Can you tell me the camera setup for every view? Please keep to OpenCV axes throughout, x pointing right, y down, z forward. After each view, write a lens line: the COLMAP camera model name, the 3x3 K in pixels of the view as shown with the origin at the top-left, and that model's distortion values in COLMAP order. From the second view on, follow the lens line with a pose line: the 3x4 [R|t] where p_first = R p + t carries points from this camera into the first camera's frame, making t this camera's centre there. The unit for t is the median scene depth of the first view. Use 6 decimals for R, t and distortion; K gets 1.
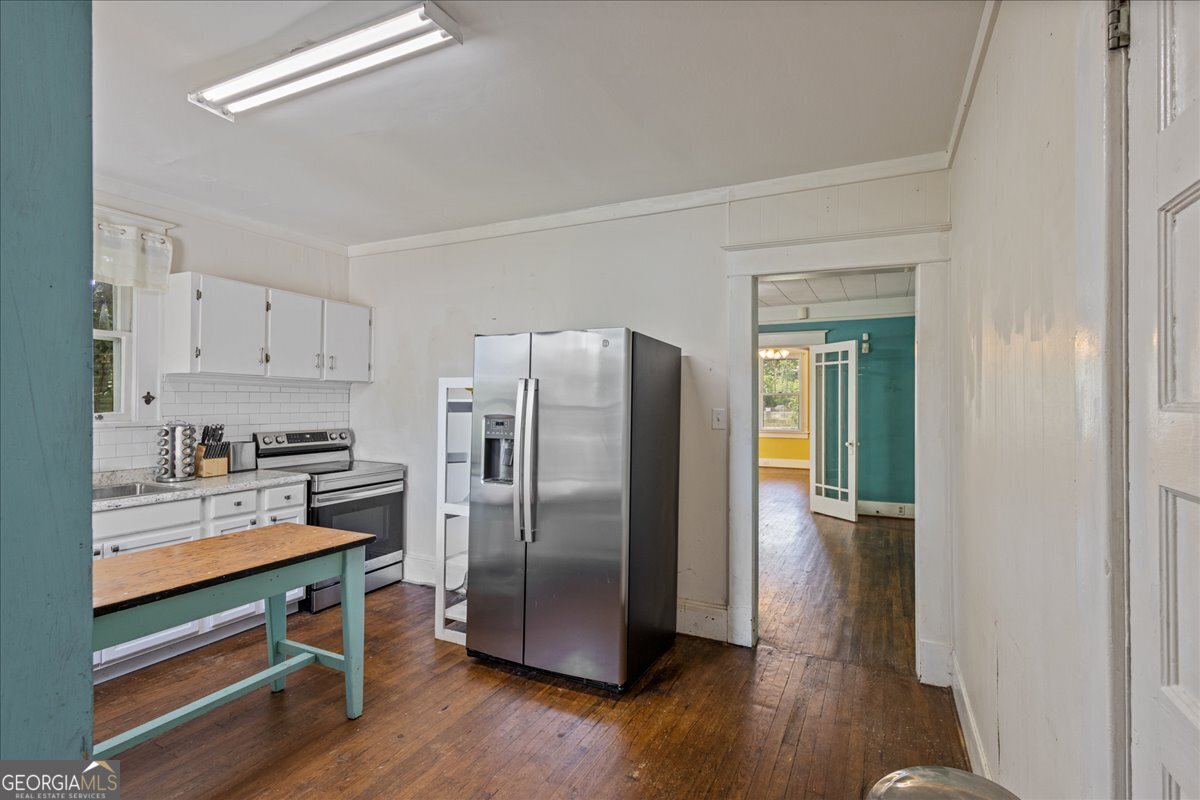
lens RADIAL K [[558.2, 0, 594.6], [0, 558.2, 396.2], [0, 0, 1]] dist [0.002984, 0.000402]
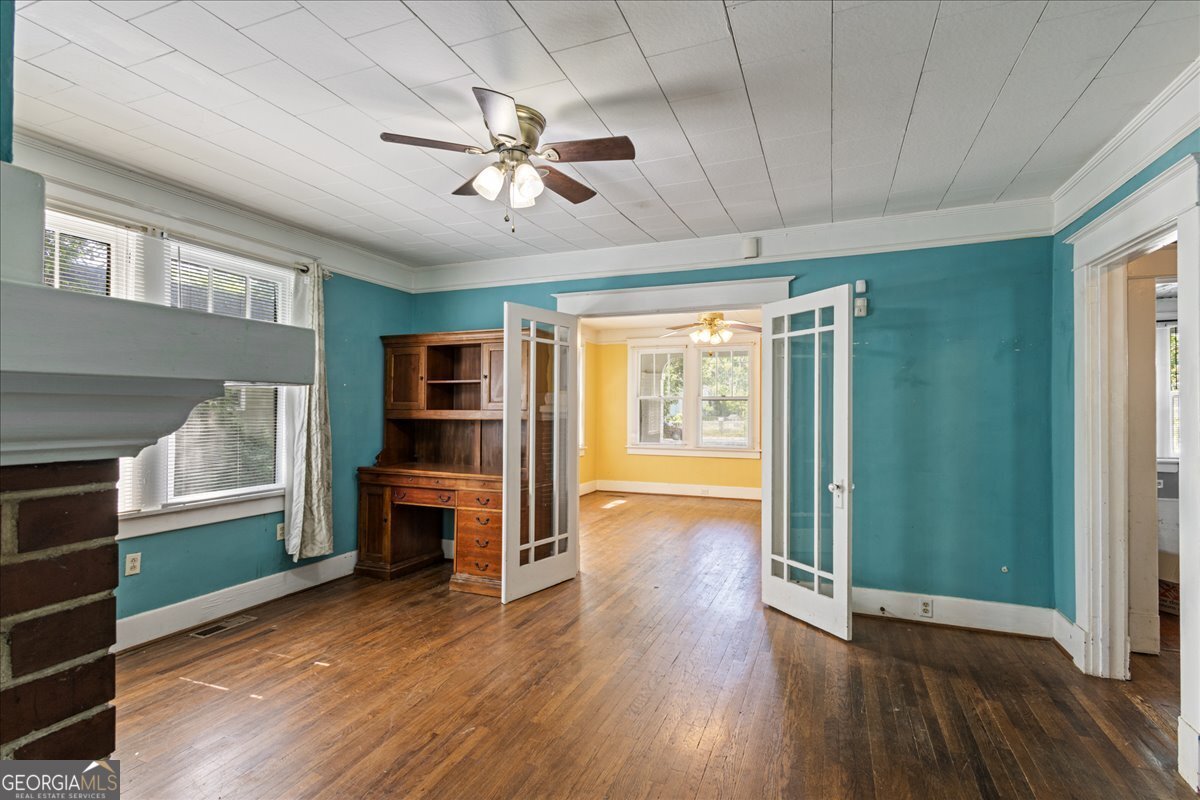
lens RADIAL K [[558.2, 0, 604.9], [0, 558.2, 405.5], [0, 0, 1]] dist [0.002984, 0.000402]
pose [[0.995686, 0.002731, 0.092751, 0.186900], [-0.002720, 0.999996, -0.000242, 0.010545], [-0.092751, -0.000011, 0.995689, 0.482999]]
